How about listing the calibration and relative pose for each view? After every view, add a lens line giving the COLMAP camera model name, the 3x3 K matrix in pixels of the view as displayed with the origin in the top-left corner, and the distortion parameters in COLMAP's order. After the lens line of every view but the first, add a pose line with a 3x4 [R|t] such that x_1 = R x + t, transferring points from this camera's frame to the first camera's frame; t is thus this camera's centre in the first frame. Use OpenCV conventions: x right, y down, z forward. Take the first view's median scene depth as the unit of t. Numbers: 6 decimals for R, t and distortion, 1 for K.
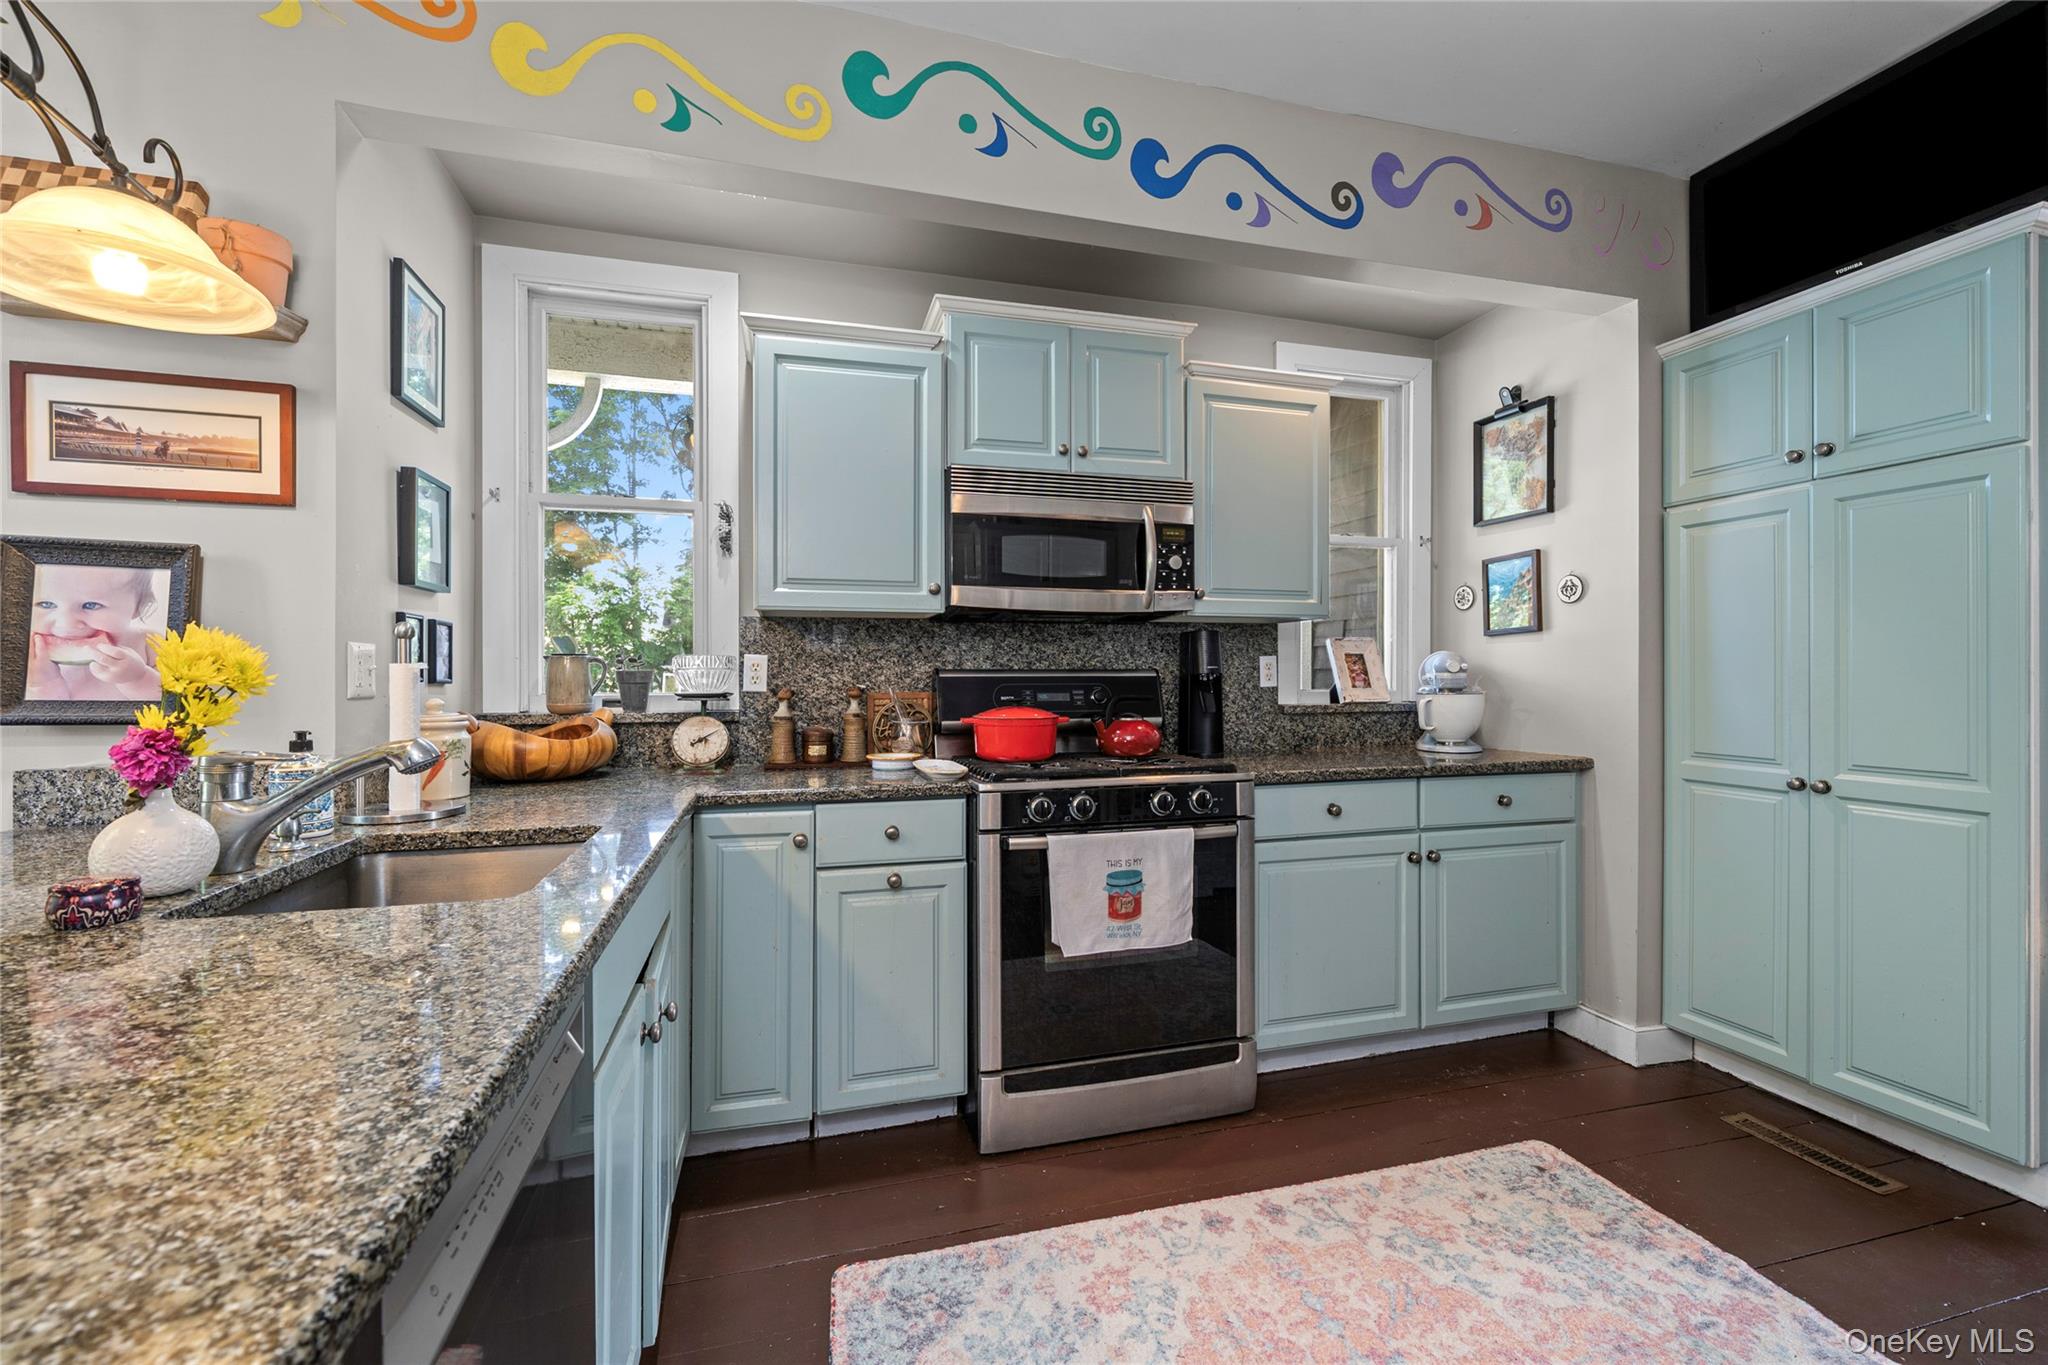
lens RADIAL K [[826.7, 0, 1021.1], [0, 826.7, 675.8], [0, 0, 1]] dist [-0.002806, 0.000165]
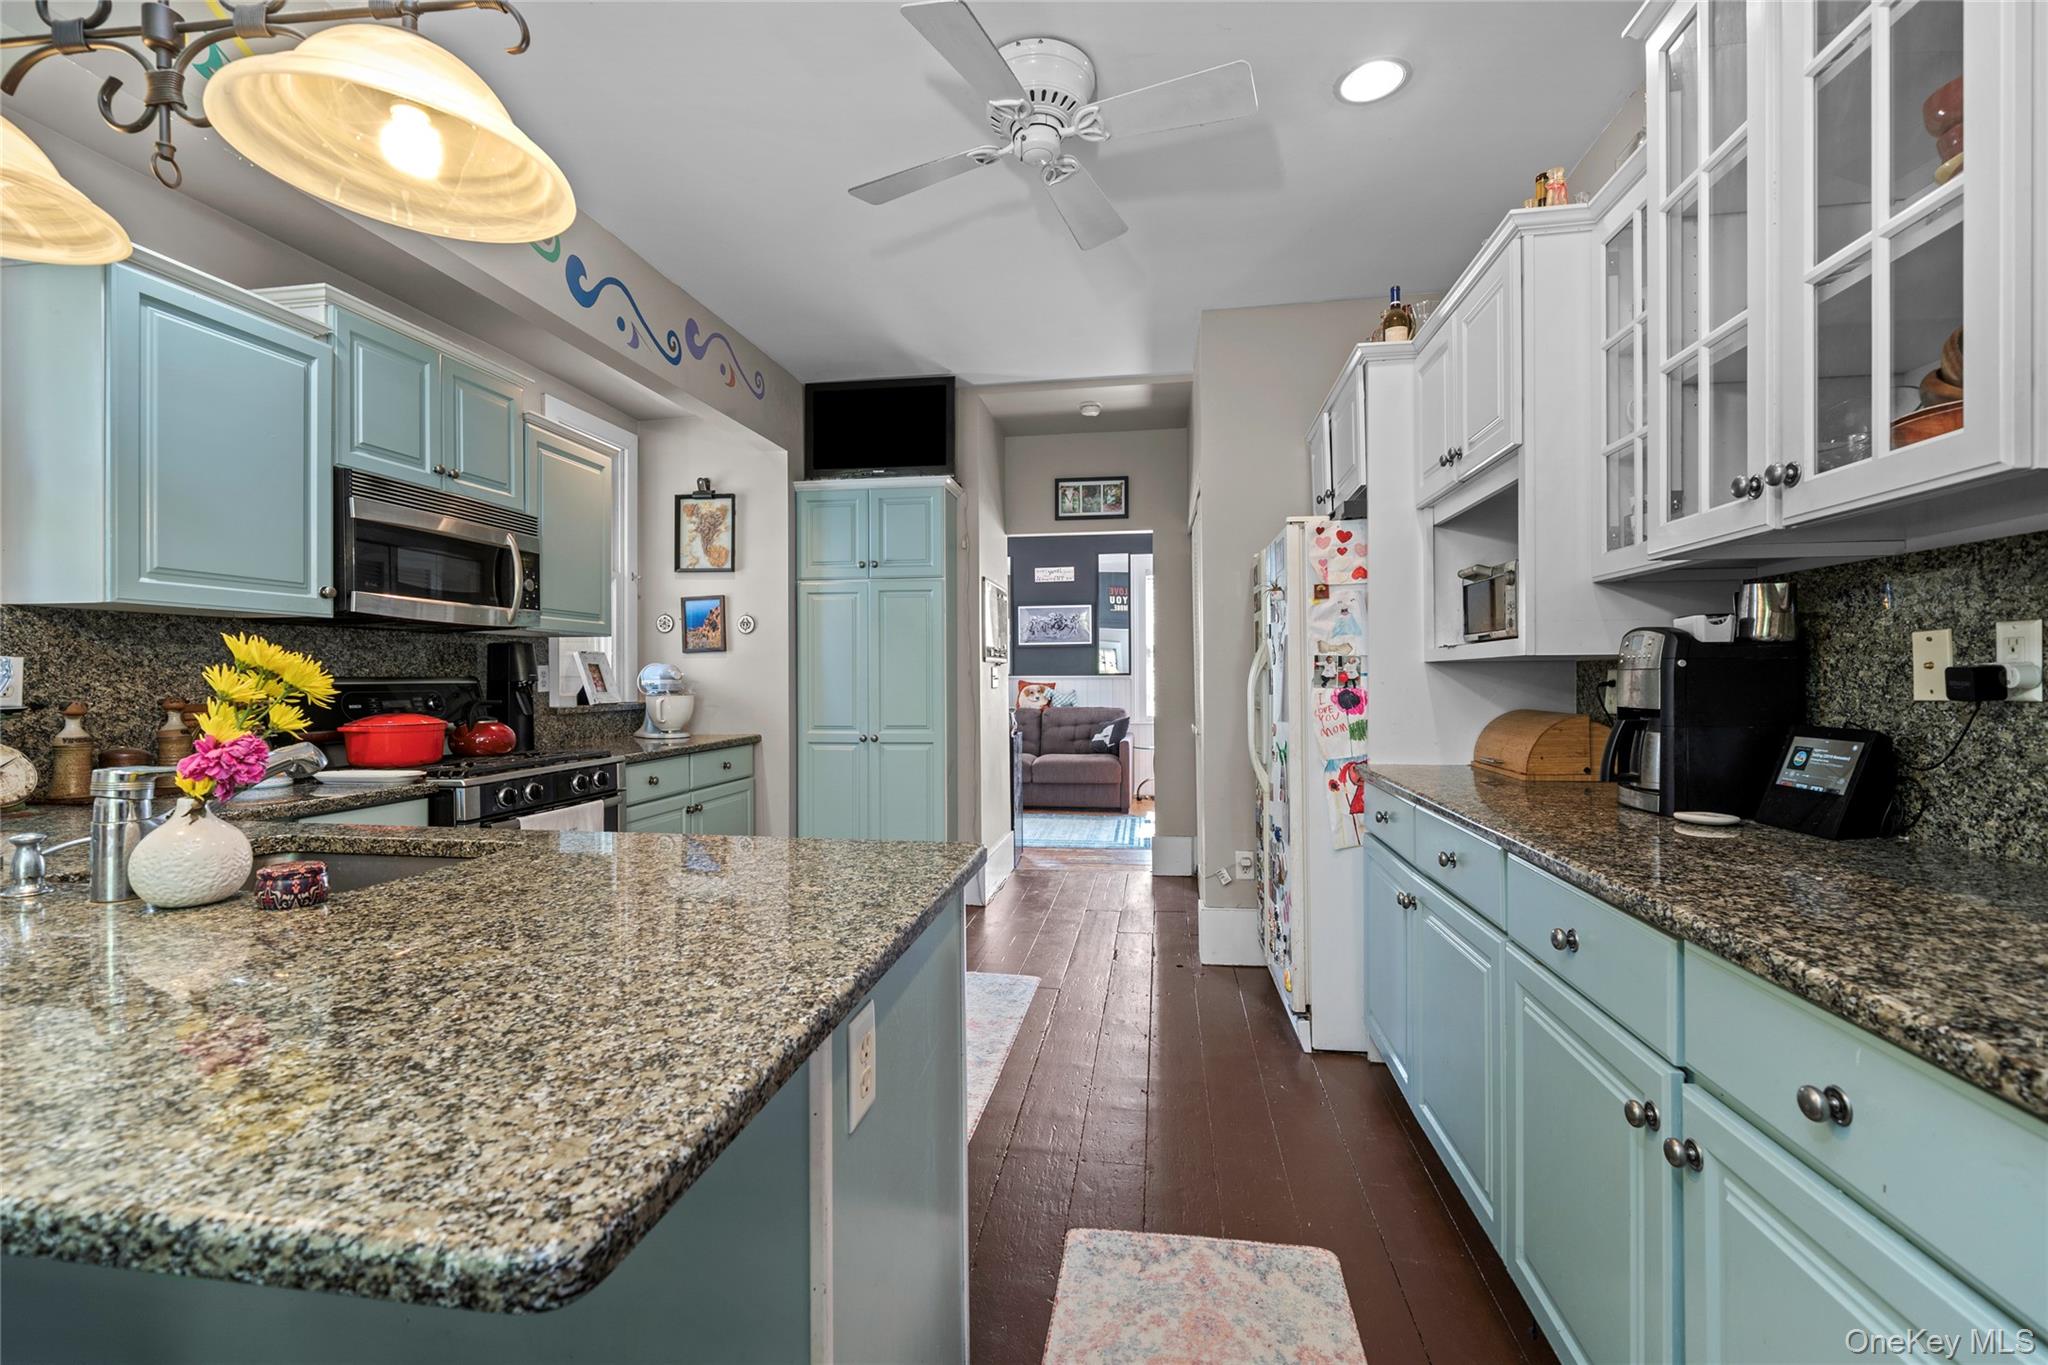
lens RADIAL K [[904.5, 0, 1020.5], [0, 904.5, 677.0], [0, 0, 1]] dist [0.015869, 0.000887]
pose [[0.411003, 0.001425, 0.911633, -0.689980], [0.005052, 0.999980, -0.003841, 0.000520], [-0.911620, 0.006185, 0.410987, -0.154227]]
